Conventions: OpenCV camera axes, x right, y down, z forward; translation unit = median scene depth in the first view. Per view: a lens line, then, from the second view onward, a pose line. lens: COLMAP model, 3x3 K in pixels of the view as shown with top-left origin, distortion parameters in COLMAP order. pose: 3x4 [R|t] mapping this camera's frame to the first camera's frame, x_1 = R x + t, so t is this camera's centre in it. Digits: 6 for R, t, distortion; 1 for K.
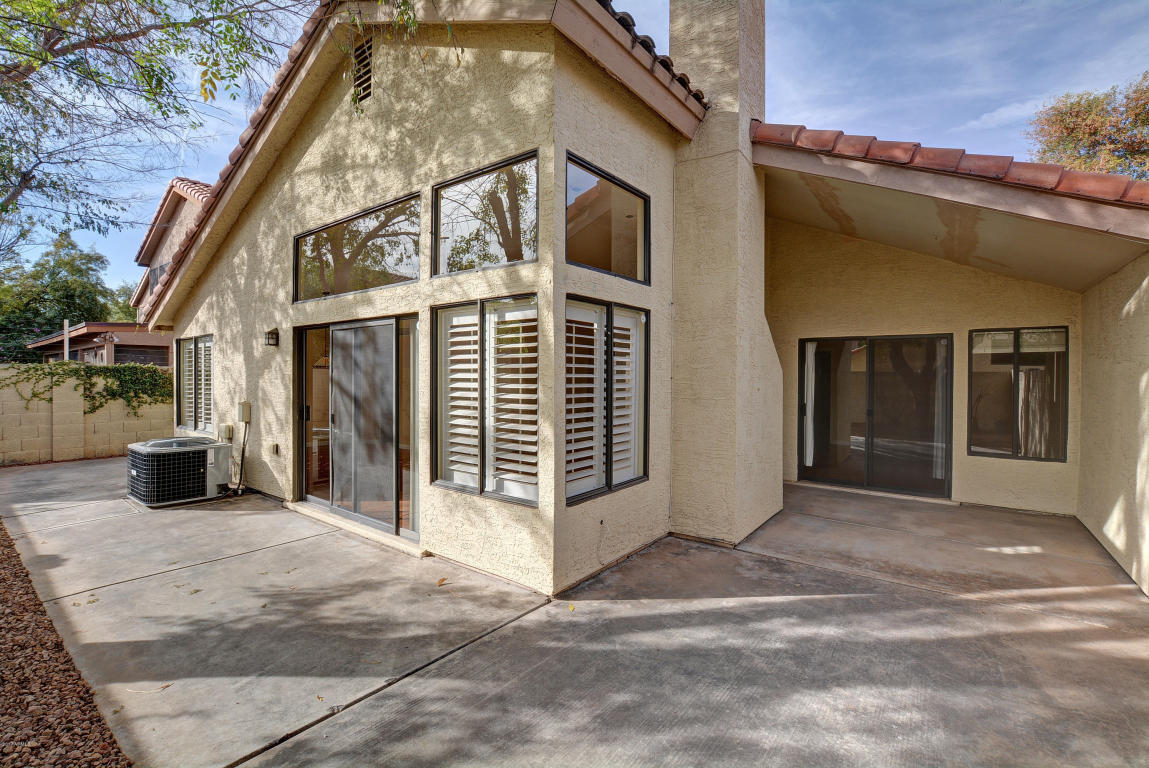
lens RADIAL K [[509.9, 0, 575.5], [0, 509.9, 382.2], [0, 0, 1]] dist [-0.029785, 0.000436]
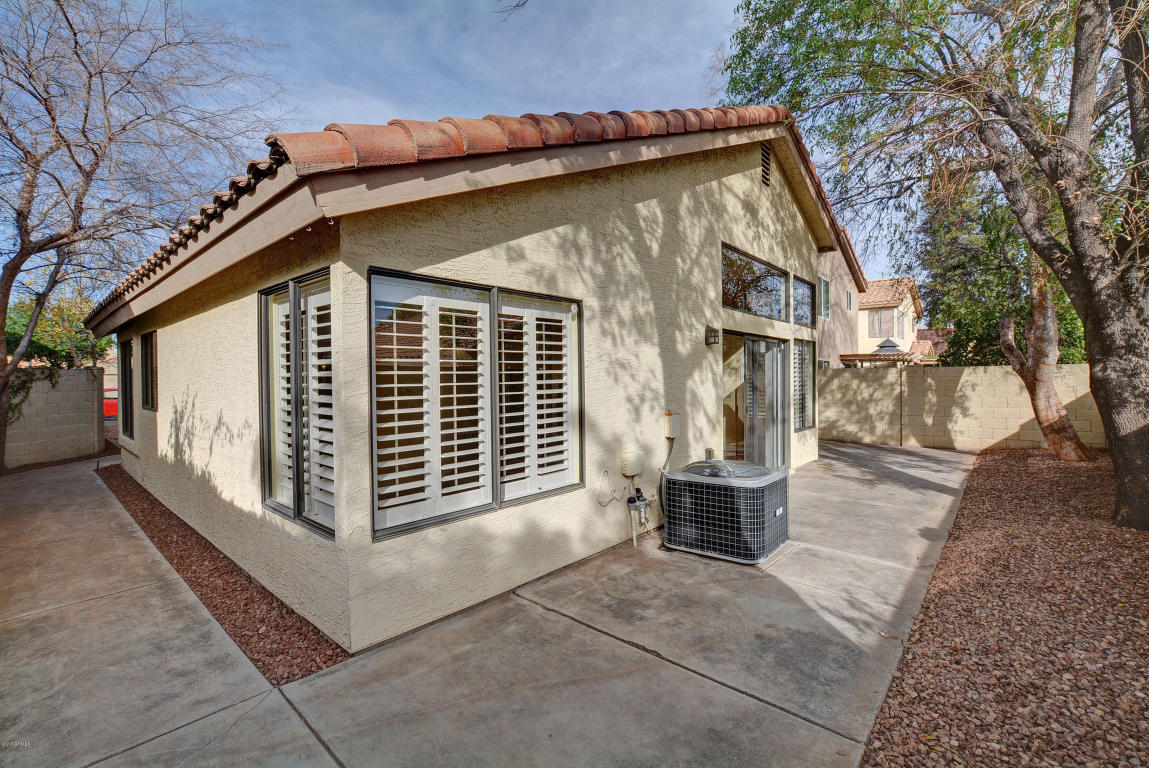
lens RADIAL K [[509.9, 0, 575.5], [0, 509.9, 382.2], [0, 0, 1]] dist [-0.029785, 0.000436]
pose [[0.085964, -0.029113, 0.995873, -1.424175], [-0.005978, 0.999540, 0.029736, -0.024869], [-0.996280, -0.008510, 0.085751, 1.060318]]
